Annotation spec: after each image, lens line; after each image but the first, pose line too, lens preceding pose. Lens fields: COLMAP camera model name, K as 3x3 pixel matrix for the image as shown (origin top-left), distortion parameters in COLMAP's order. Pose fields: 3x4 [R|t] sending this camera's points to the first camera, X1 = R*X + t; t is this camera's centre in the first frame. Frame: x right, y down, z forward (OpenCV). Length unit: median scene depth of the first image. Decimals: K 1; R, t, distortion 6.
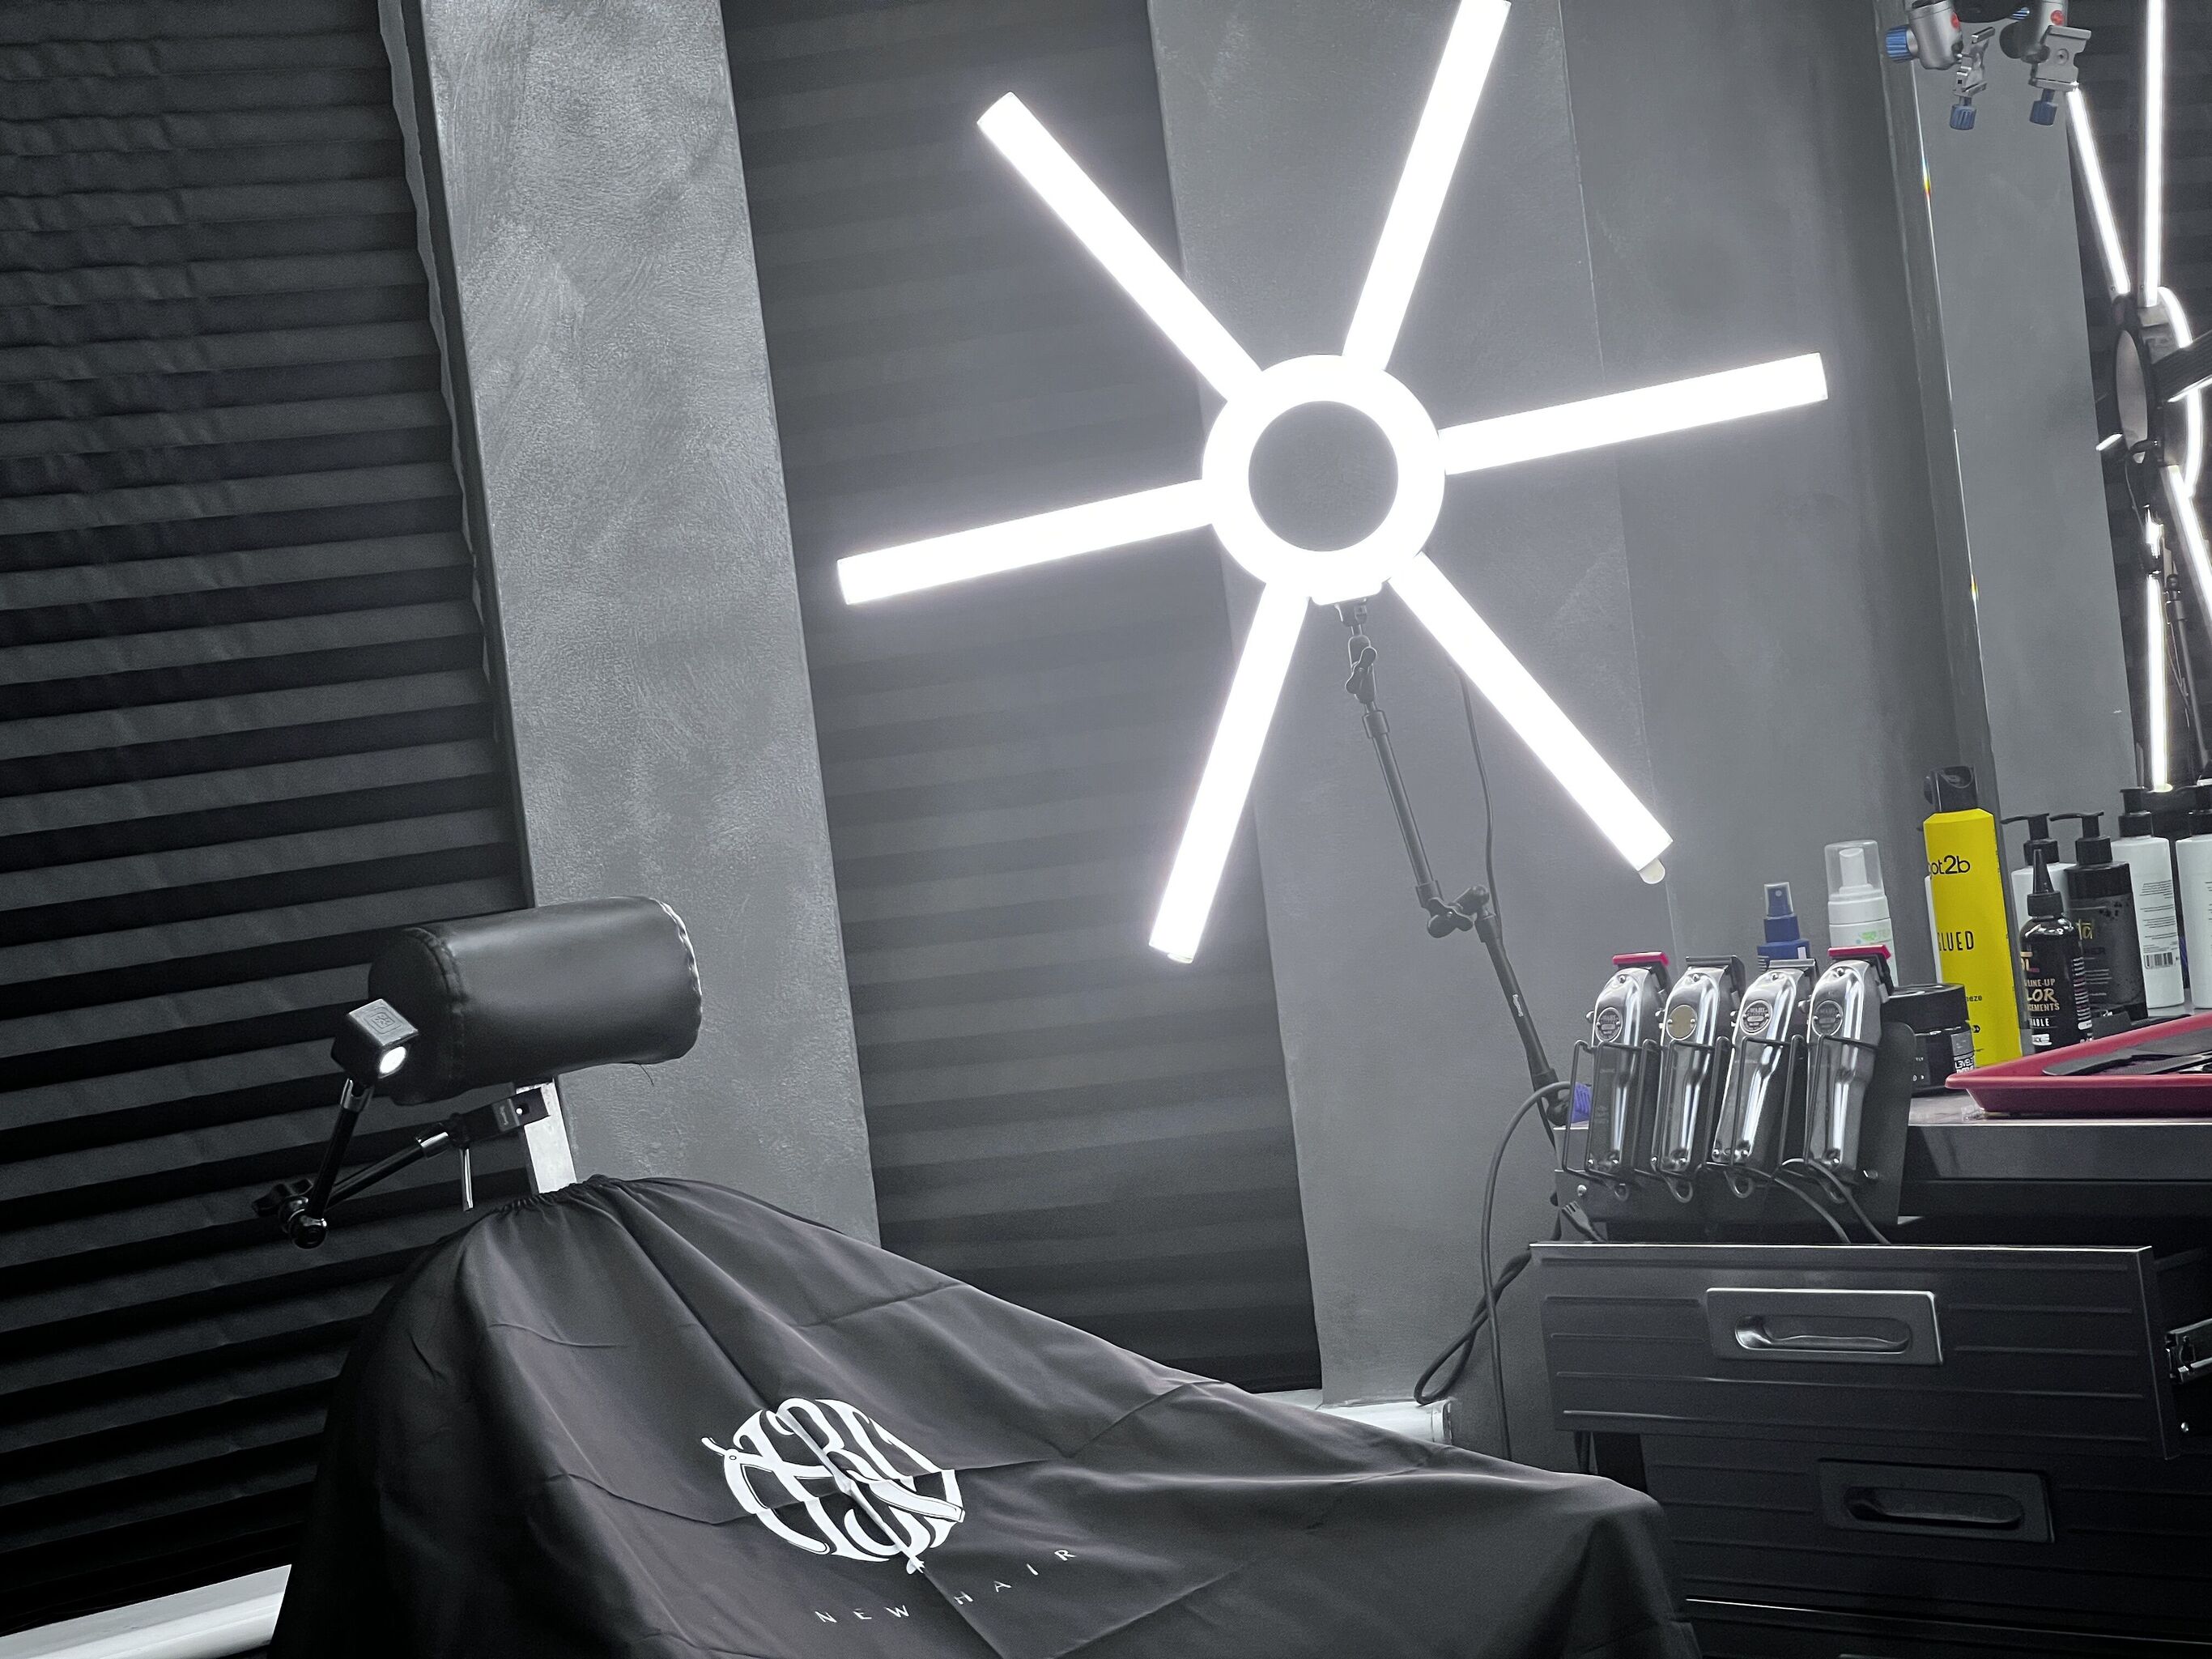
lens RADIAL K [[4745.5, 0, 1106.0], [0, 4745.5, 829.5], [0, 0, 1]] dist [-0.071622, 2.100798]
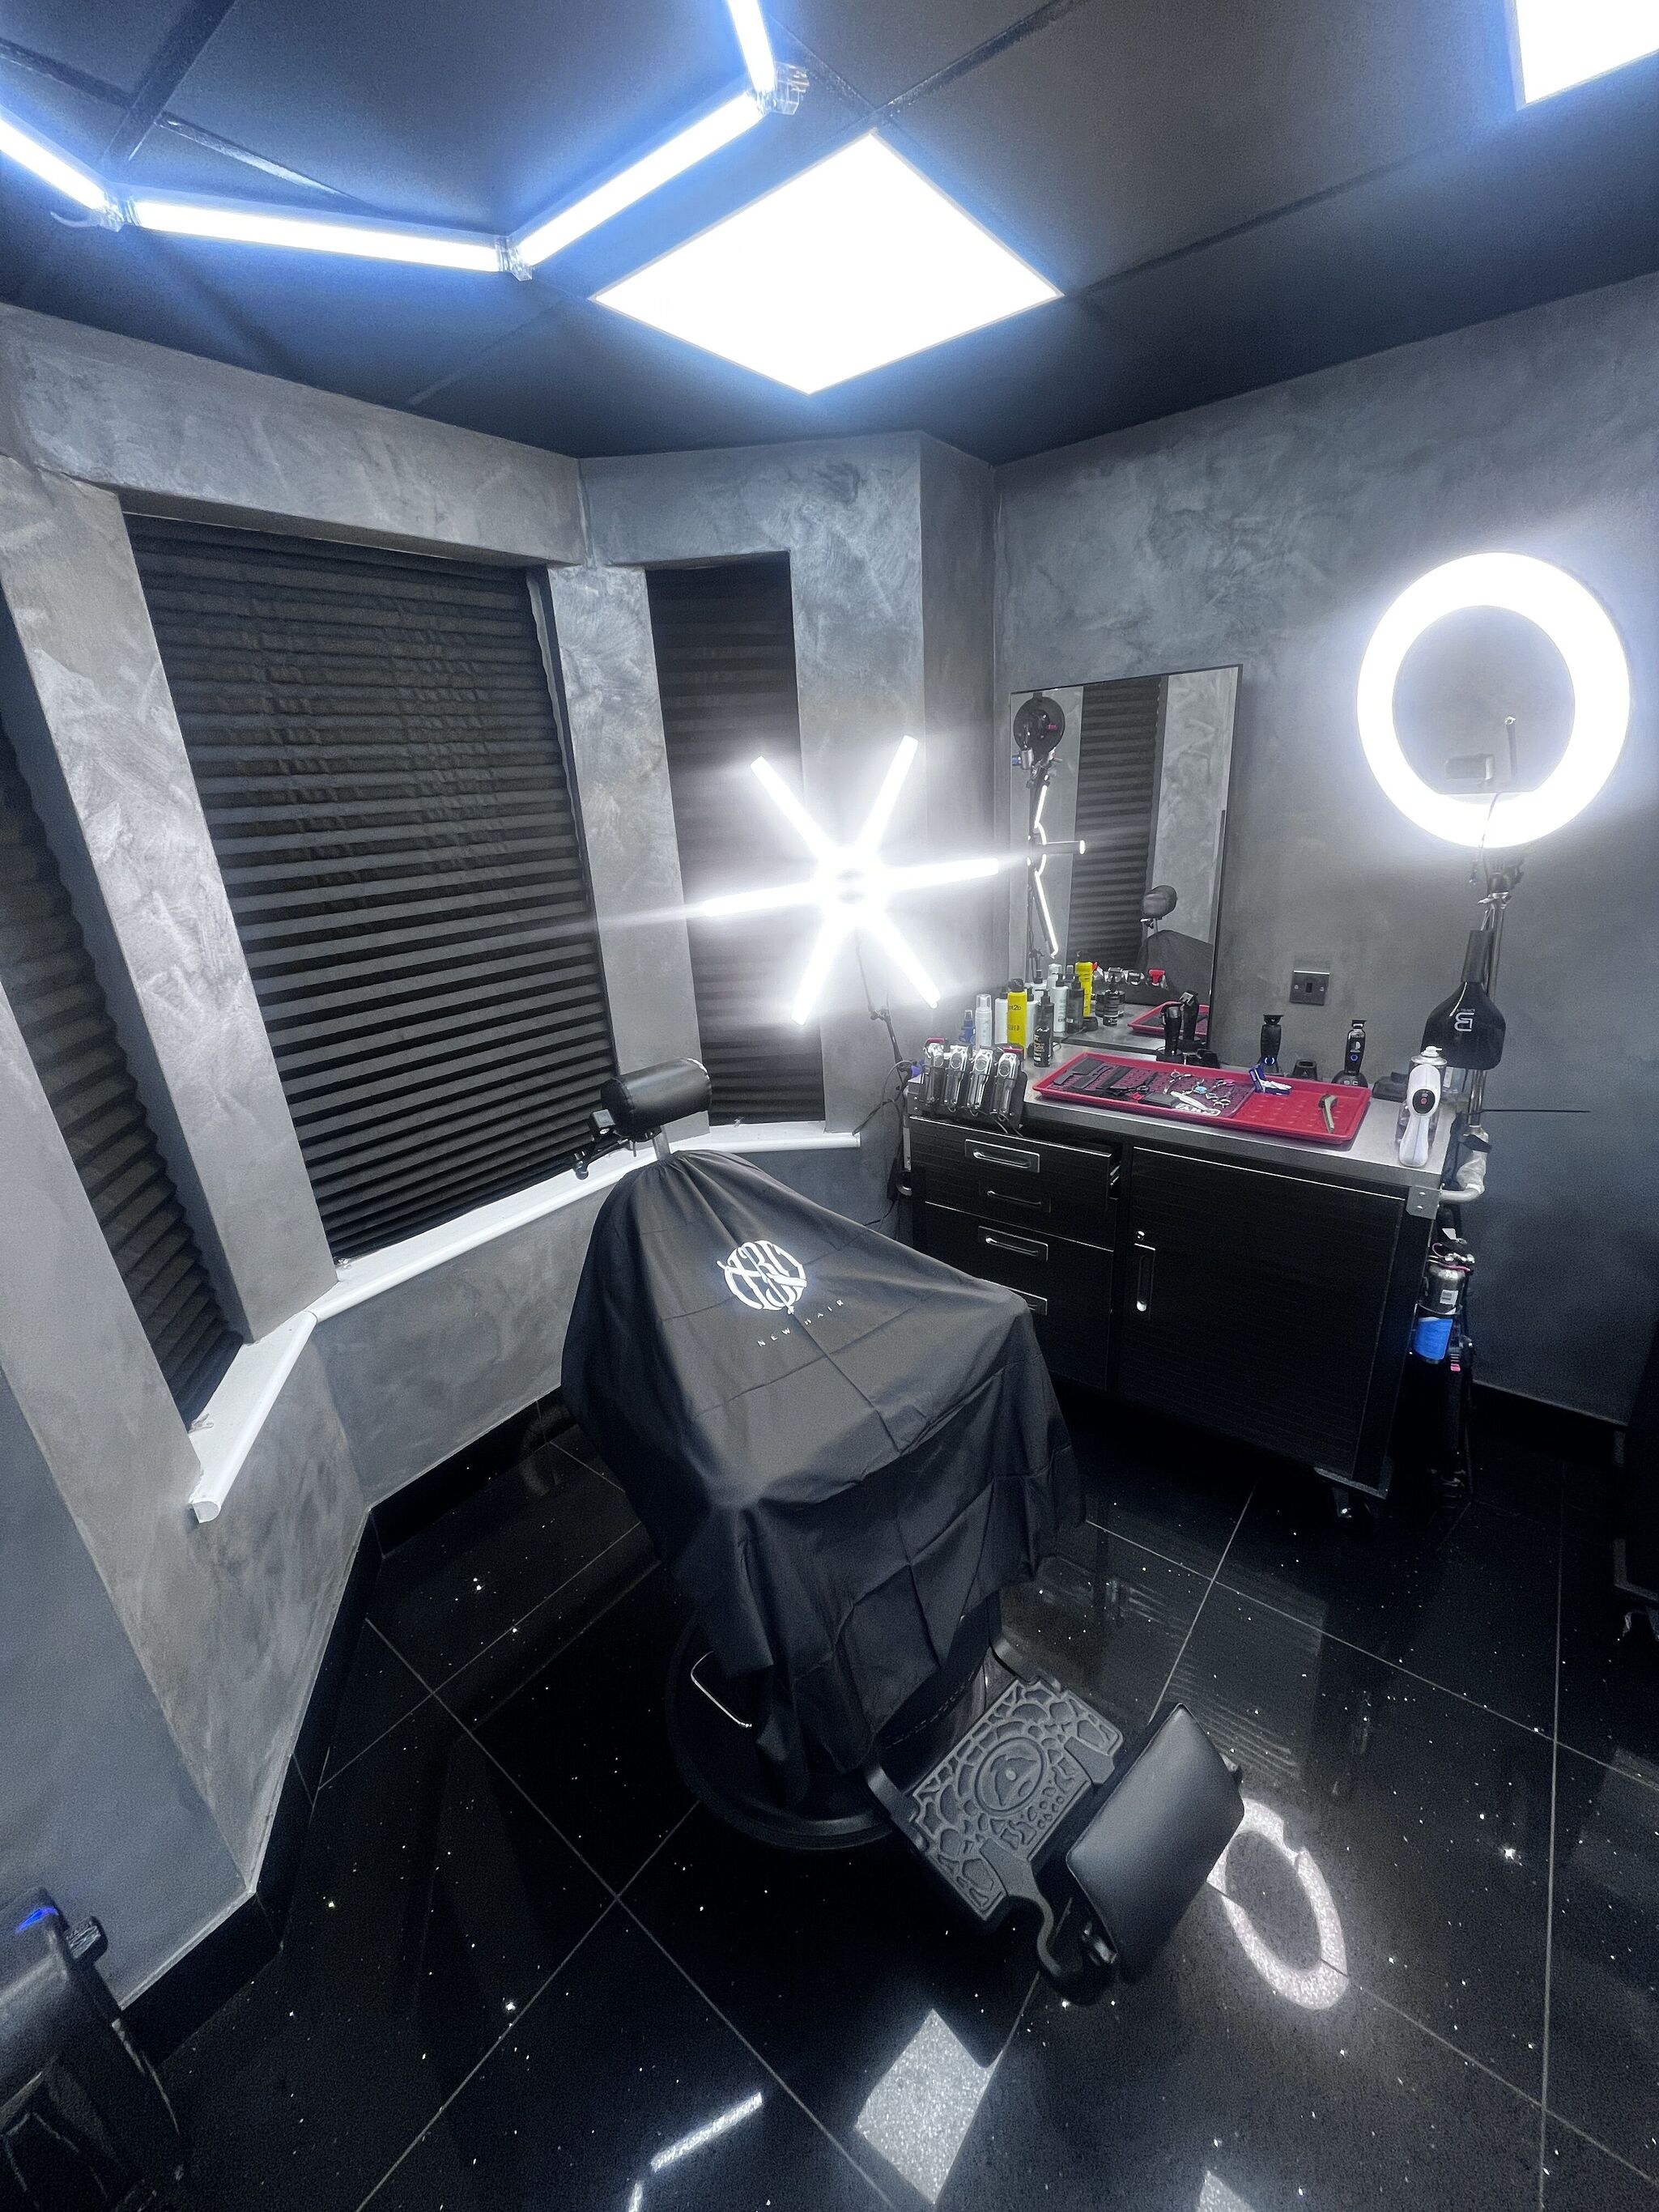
lens RADIAL K [[887.7, 0, 829.5], [0, 887.7, 1106.0], [0, 0, 1]] dist [0.005950, -0.000113]
pose [[0.979334, -0.002230, 0.202236, -0.097966], [-0.057246, 0.955991, 0.287756, -0.105759], [-0.193978, -0.293386, 0.936107, 0.355091]]
